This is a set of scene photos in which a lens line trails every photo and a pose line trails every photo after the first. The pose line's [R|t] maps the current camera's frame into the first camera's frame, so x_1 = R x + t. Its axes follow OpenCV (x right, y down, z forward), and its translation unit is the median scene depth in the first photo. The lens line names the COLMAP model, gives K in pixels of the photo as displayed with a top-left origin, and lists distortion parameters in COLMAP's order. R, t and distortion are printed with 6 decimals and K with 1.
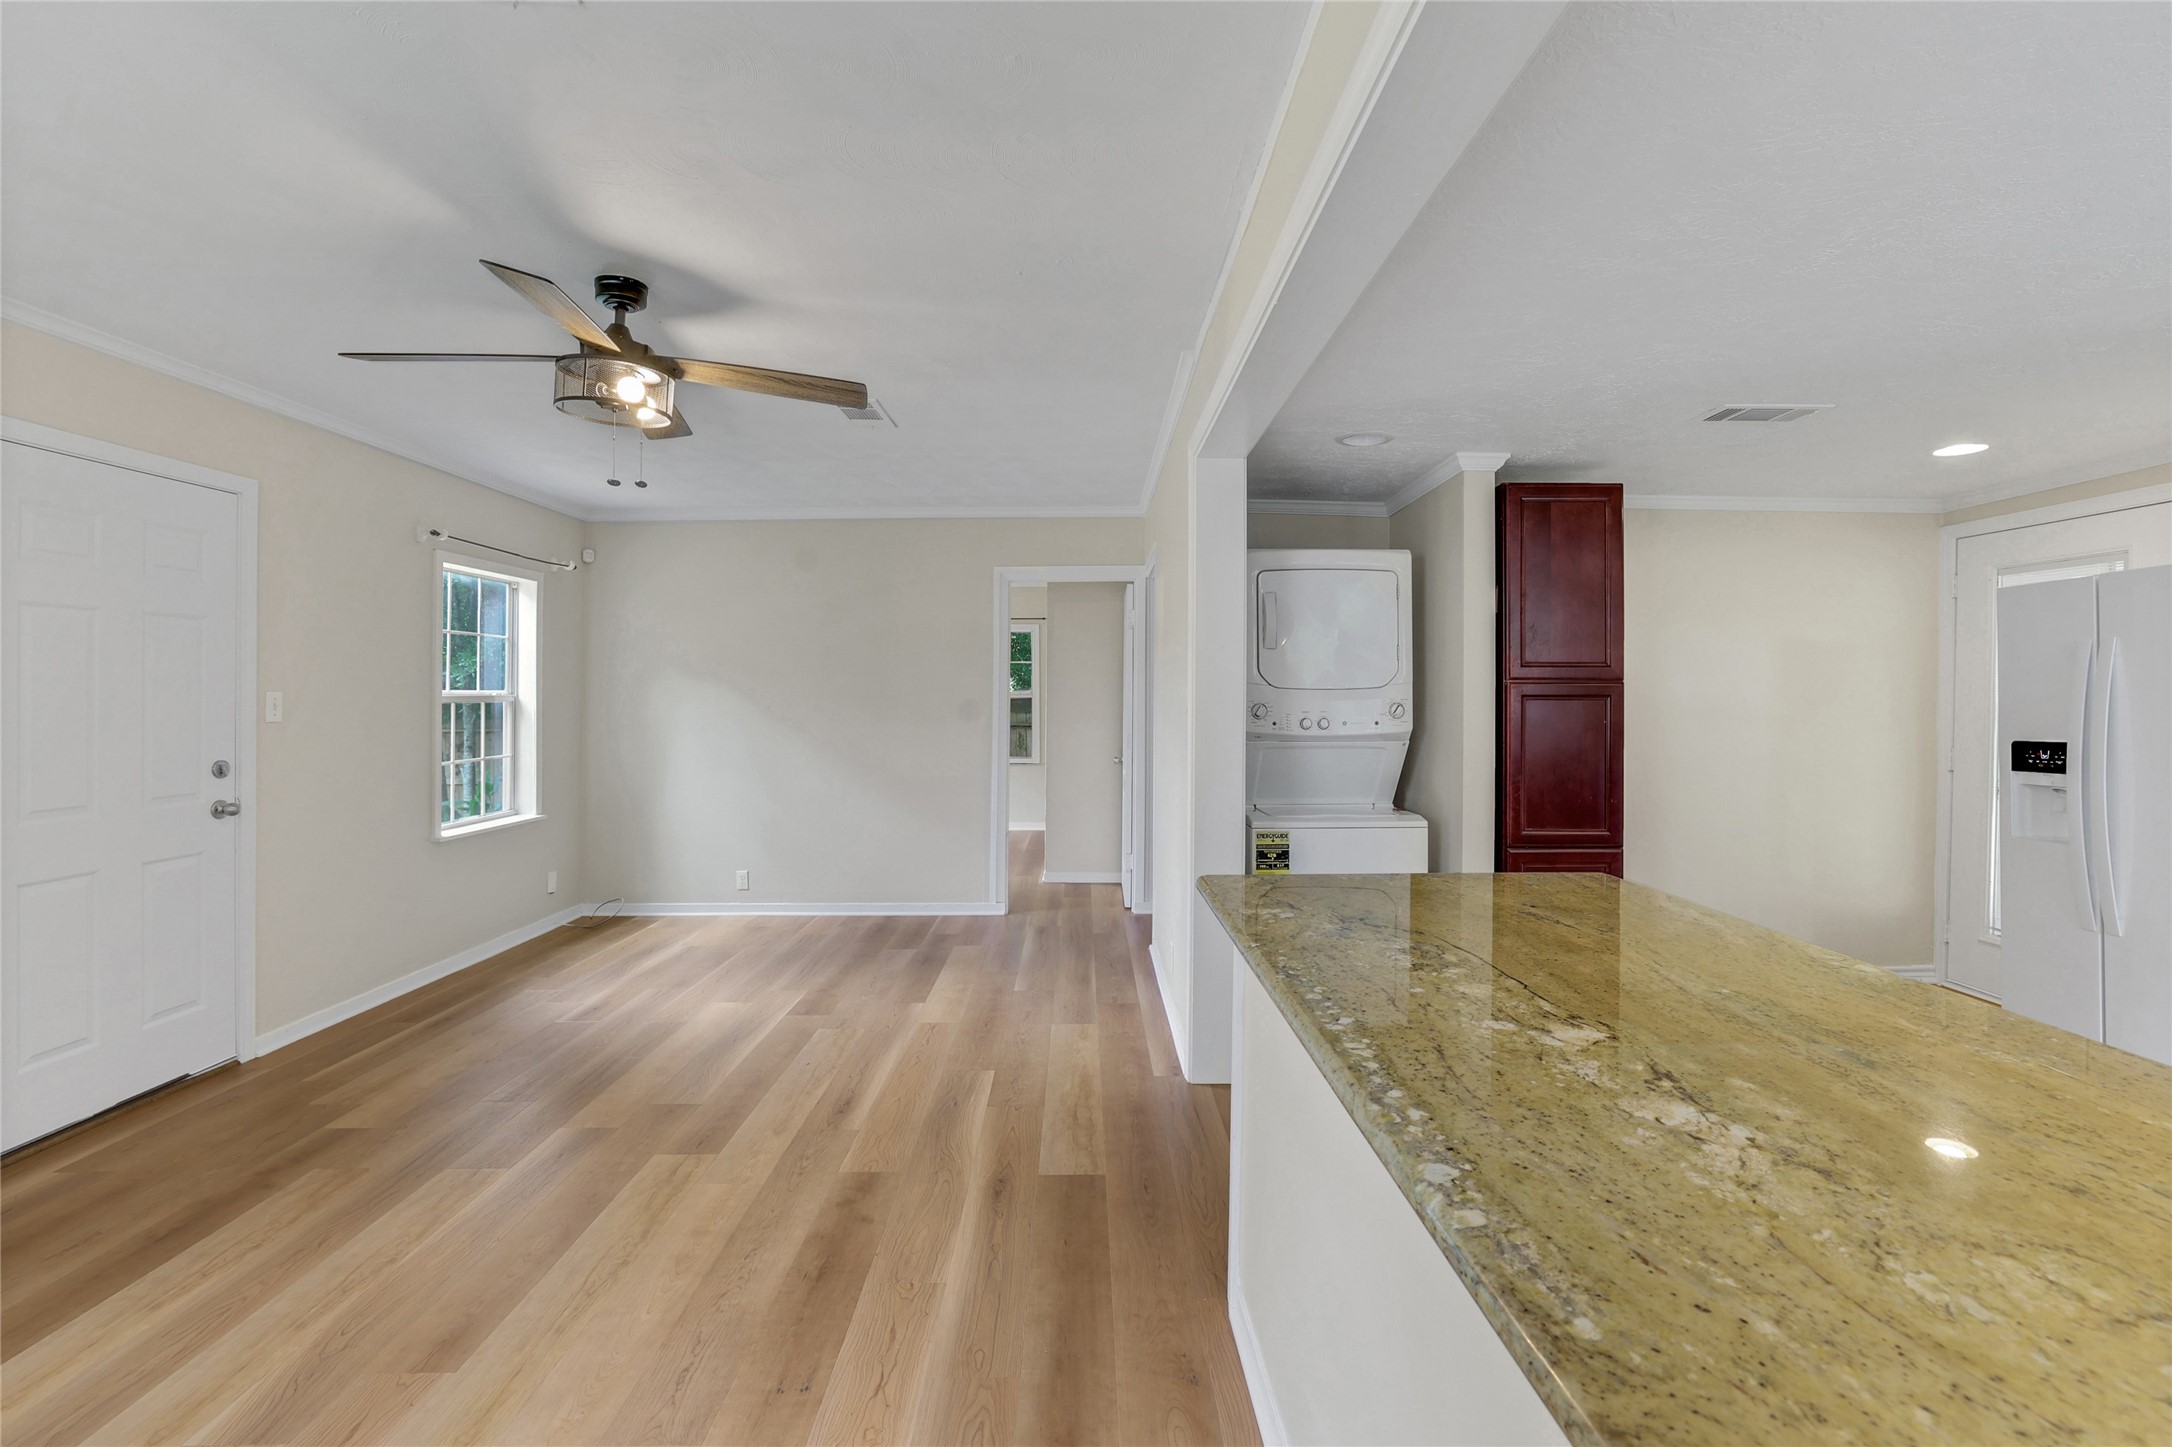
lens RADIAL K [[932.9, 0, 1086.0], [0, 932.9, 708.1], [0, 0, 1]] dist [-0.039746, 0.014302]
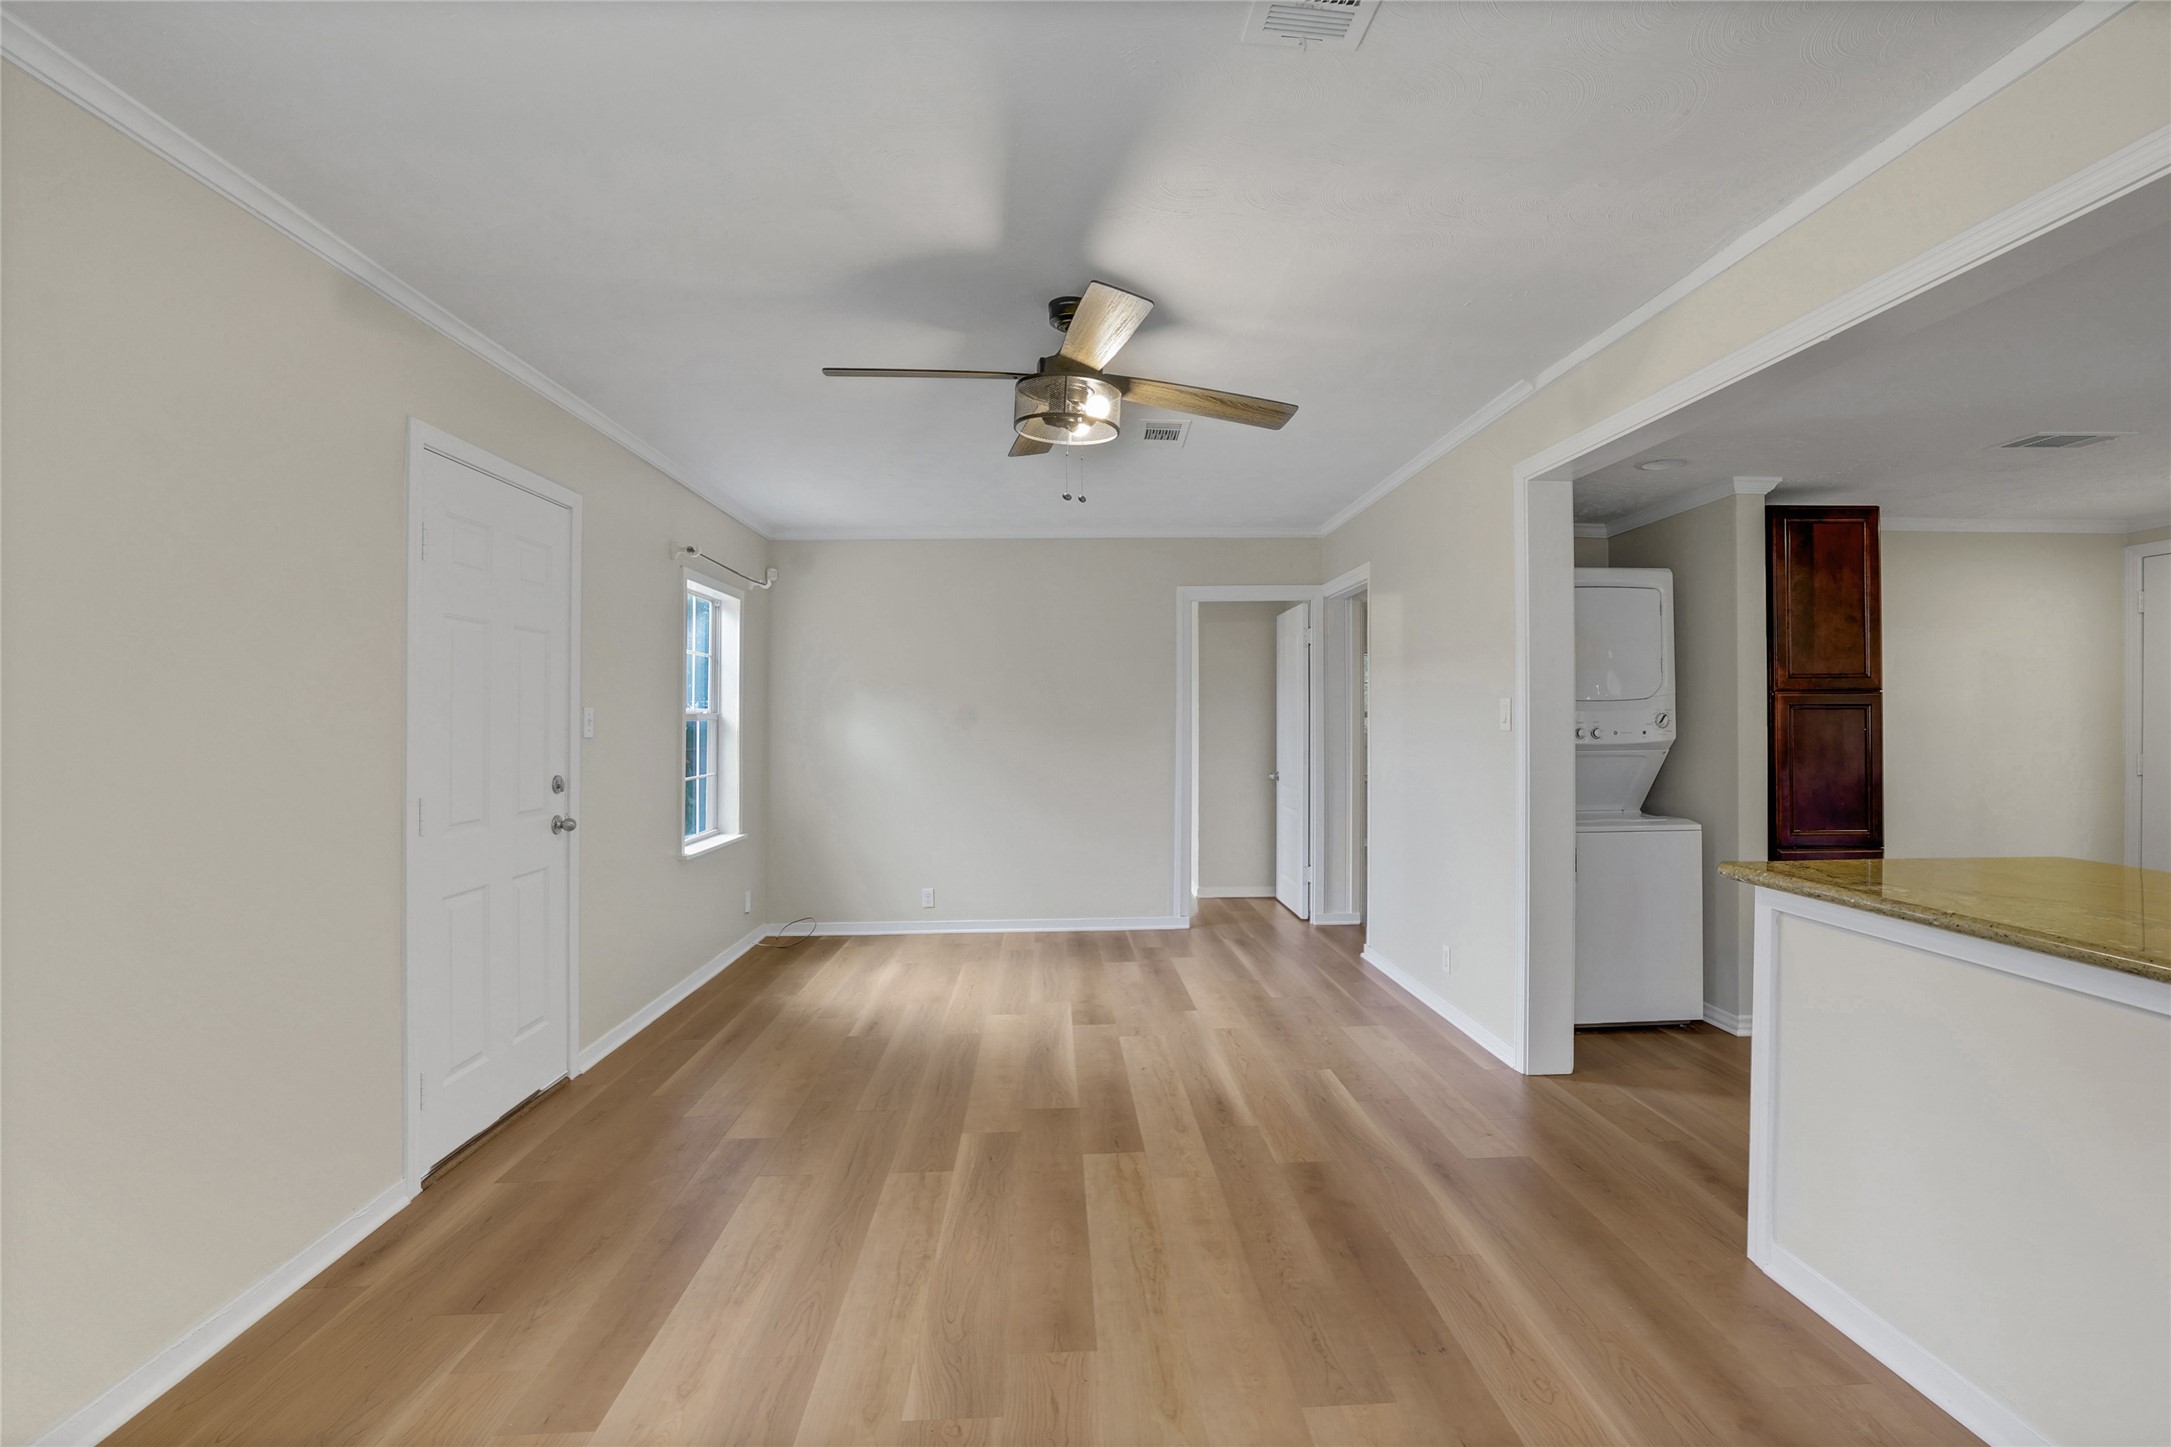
lens RADIAL K [[939.3, 0, 1085.5], [0, 939.3, 723.5], [0, 0, 1]] dist [-0.042681, 0.015129]
pose [[0.999486, -0.005747, 0.031554, -0.368885], [0.006051, 0.999936, -0.009545, 0.012526], [-0.031497, 0.009732, 0.999456, -0.030112]]
